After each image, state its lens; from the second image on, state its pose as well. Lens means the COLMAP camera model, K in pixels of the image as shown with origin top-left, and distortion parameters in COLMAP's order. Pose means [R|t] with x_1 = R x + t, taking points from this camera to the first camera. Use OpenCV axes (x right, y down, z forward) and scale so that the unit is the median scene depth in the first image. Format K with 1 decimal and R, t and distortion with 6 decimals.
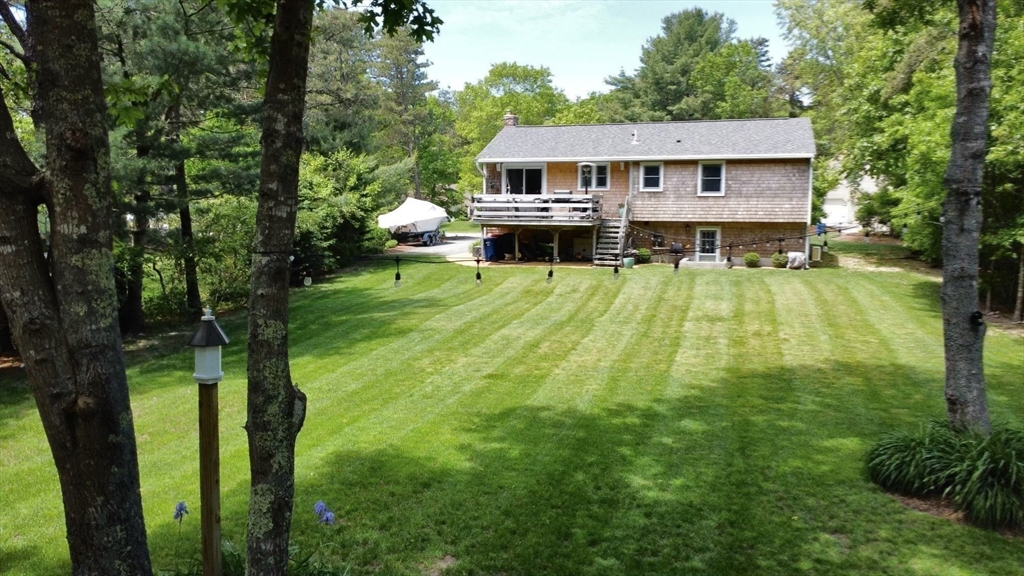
lens RADIAL K [[762.0, 0, 512.0], [0, 762.0, 288.0], [0, 0, 1]] dist [0.008057, 0.006663]
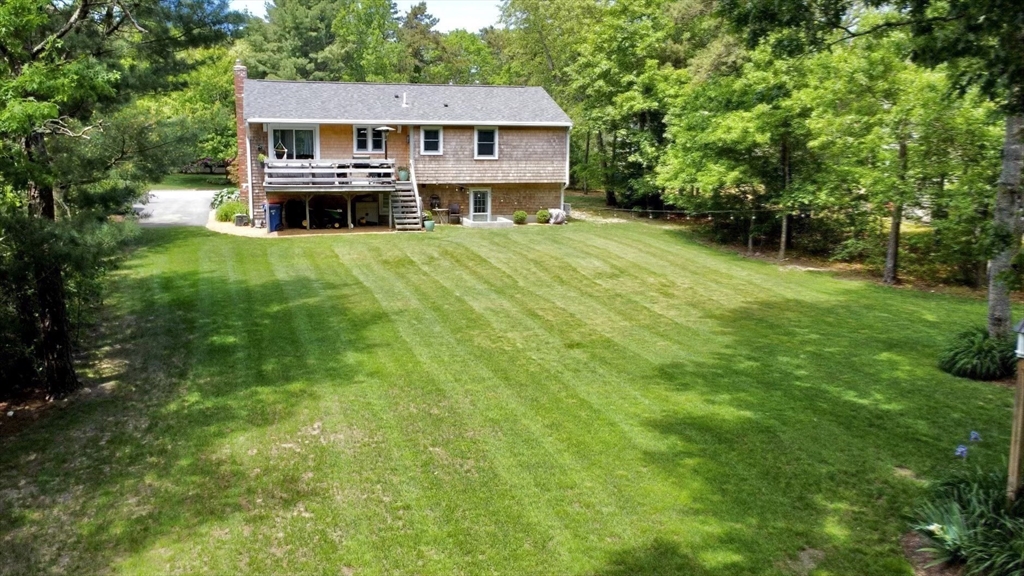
lens RADIAL K [[786.5, 0, 512.0], [0, 786.5, 288.0], [0, 0, 1]] dist [0.006330, 0.003878]
pose [[0.844971, -0.093787, 0.526525, -0.307089], [0.058050, 0.994771, 0.084034, -0.030908], [-0.531653, -0.040442, 0.845996, 0.032956]]
